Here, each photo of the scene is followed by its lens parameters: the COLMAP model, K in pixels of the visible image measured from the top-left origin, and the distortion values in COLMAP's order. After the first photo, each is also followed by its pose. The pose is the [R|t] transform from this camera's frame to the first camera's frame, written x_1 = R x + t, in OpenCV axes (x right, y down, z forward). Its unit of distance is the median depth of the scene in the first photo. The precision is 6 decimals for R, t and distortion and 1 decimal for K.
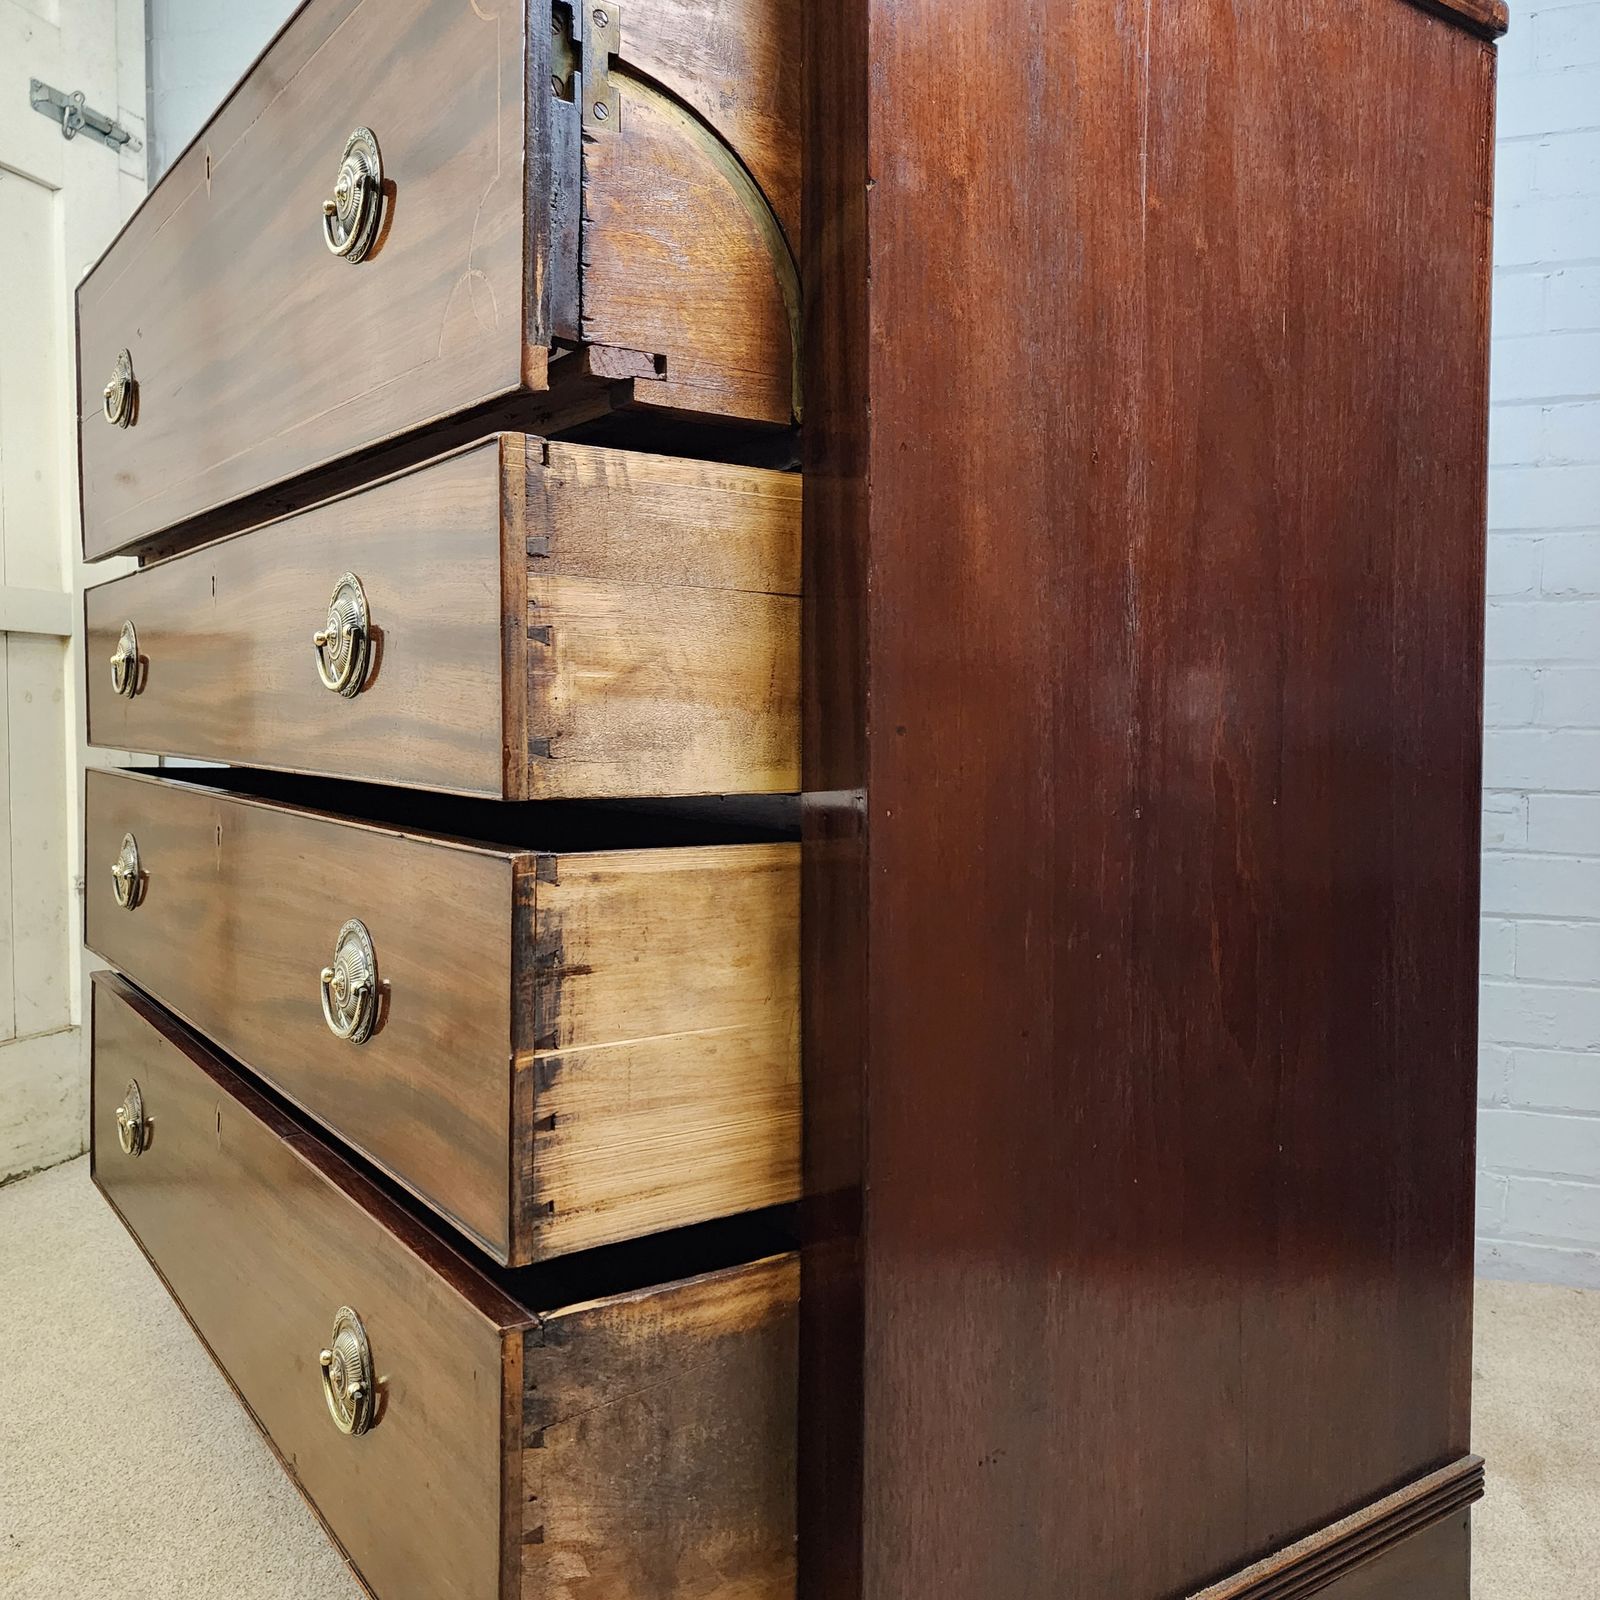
lens RADIAL K [[1413.7, 0, 810.5], [0, 1413.7, 797.1], [0, 0, 1]] dist [0.074052, -0.065503]
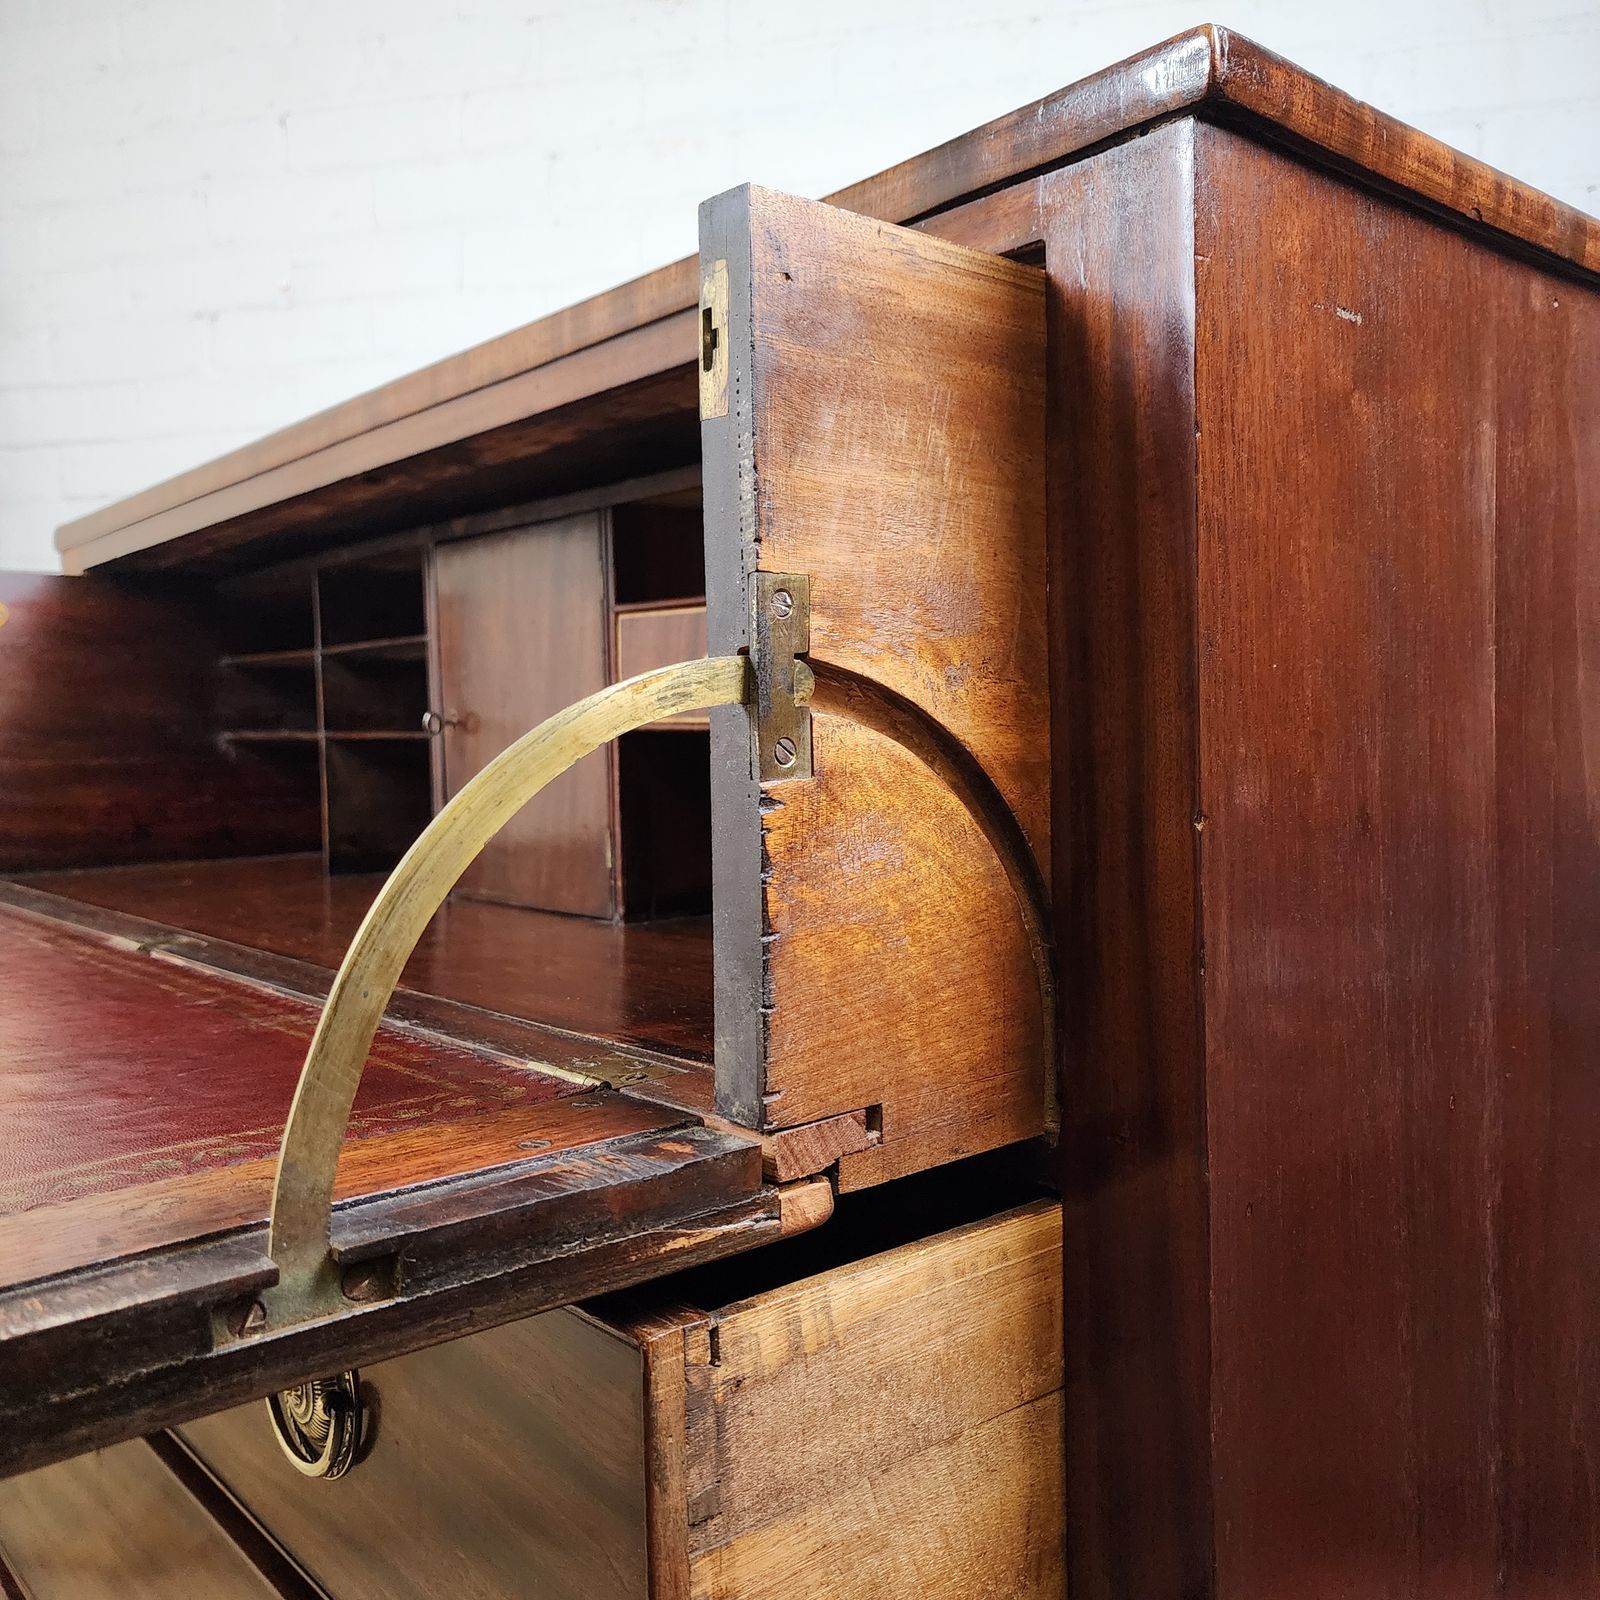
lens RADIAL K [[1413.7, 0, 810.5], [0, 1413.7, 797.1], [0, 0, 1]] dist [0.074052, -0.065503]
pose [[0.994873, -0.030341, 0.096471, -0.182097], [0.029314, 0.999498, 0.012046, -0.438340], [-0.096788, -0.009156, 0.995263, 0.381013]]
